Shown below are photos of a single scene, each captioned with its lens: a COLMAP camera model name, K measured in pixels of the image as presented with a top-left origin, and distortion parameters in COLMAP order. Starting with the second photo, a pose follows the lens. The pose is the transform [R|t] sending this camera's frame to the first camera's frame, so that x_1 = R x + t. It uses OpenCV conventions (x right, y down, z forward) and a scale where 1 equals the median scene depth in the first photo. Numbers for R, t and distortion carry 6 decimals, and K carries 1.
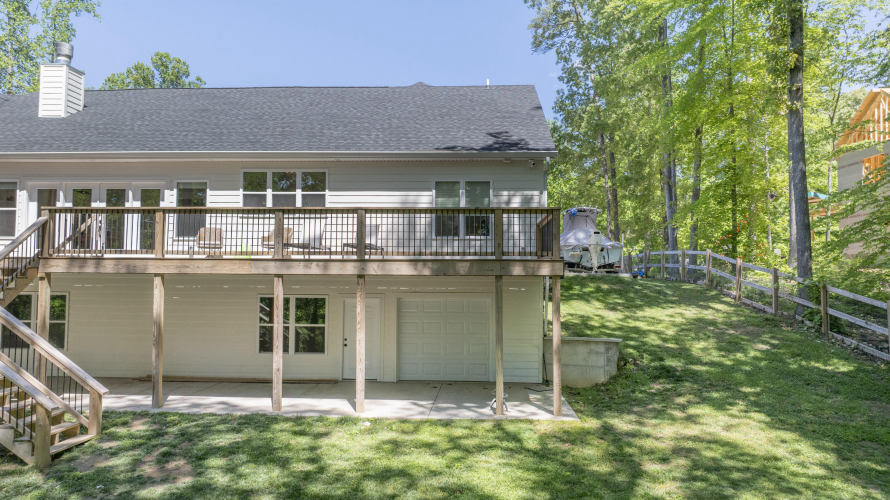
lens RADIAL K [[627.0, 0, 448.7], [0, 627.0, 245.5], [0, 0, 1]] dist [-0.034387, 0.032905]
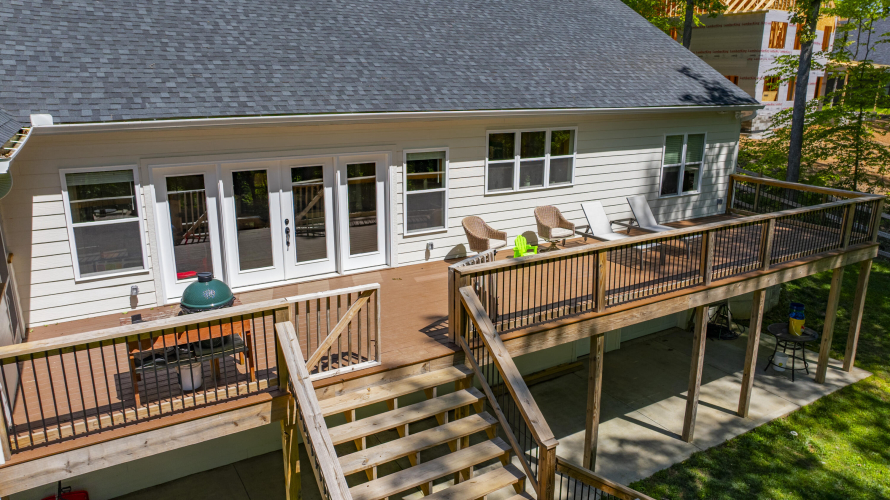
lens RADIAL K [[627.0, 0, 449.8], [0, 627.0, 251.6], [0, 0, 1]] dist [-0.034387, 0.032905]
pose [[0.832410, -0.148427, 0.533913, -0.829590], [-0.009894, 0.959329, 0.282116, -0.204554], [-0.554072, -0.240119, 0.797087, 0.439261]]
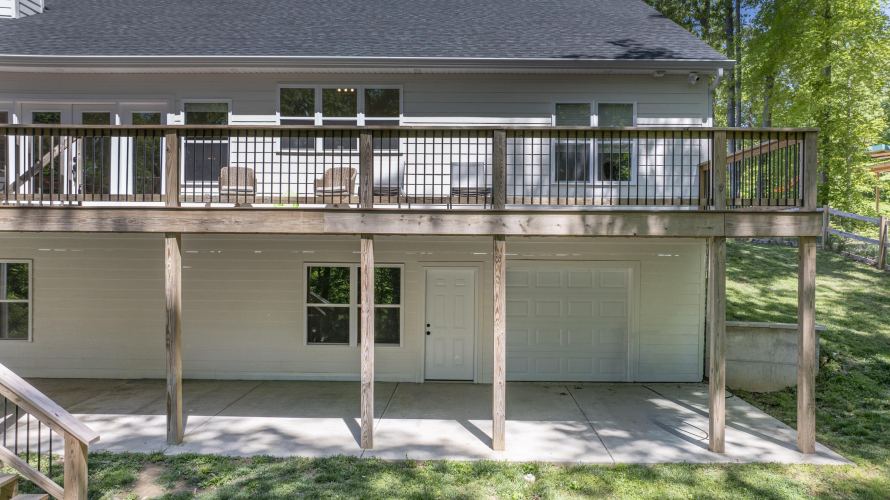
lens RADIAL K [[627.0, 0, 450.1], [0, 627.0, 247.2], [0, 0, 1]] dist [-0.034387, 0.032905]
pose [[0.999581, 0.001520, 0.028920, -0.169536], [-0.003386, 0.997906, 0.064586, 0.015260], [-0.028762, -0.064657, 0.997493, 0.304845]]
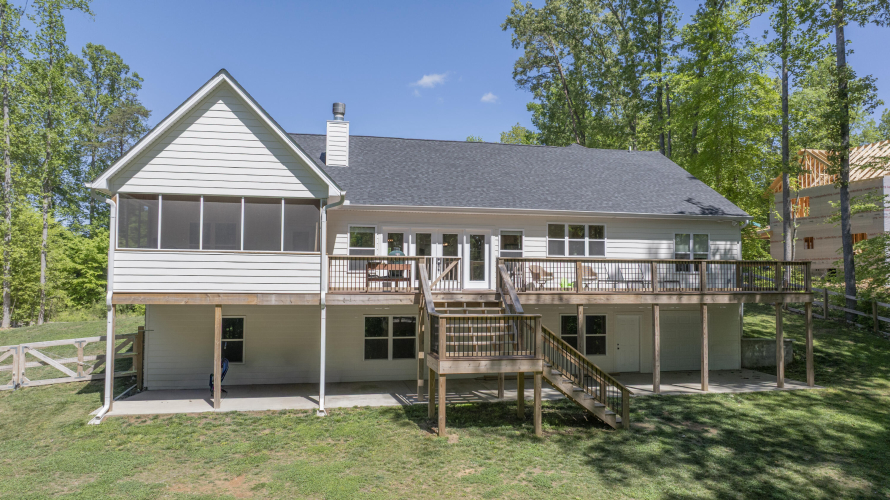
lens RADIAL K [[627.0, 0, 446.2], [0, 627.0, 248.4], [0, 0, 1]] dist [-0.034387, 0.032905]
pose [[0.968195, 0.010388, 0.249981, -0.946795], [-0.012985, 0.999877, 0.008745, -0.078801], [-0.249859, -0.011713, 0.968211, -0.286415]]
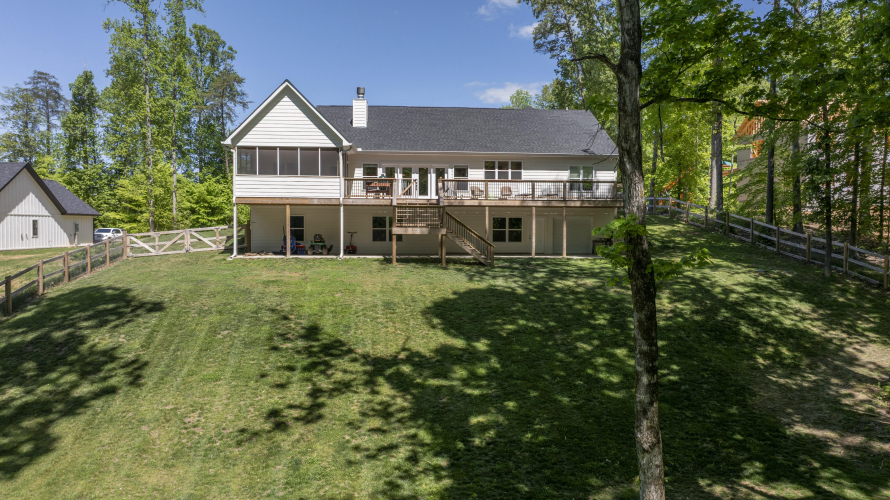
lens RADIAL K [[627.0, 0, 444.9], [0, 627.0, 252.6], [0, 0, 1]] dist [-0.034387, 0.032905]
pose [[0.992745, -0.006071, 0.120085, -0.787700], [-0.005694, 0.995231, 0.097383, -0.010874], [-0.120104, -0.097360, 0.987976, -1.287595]]
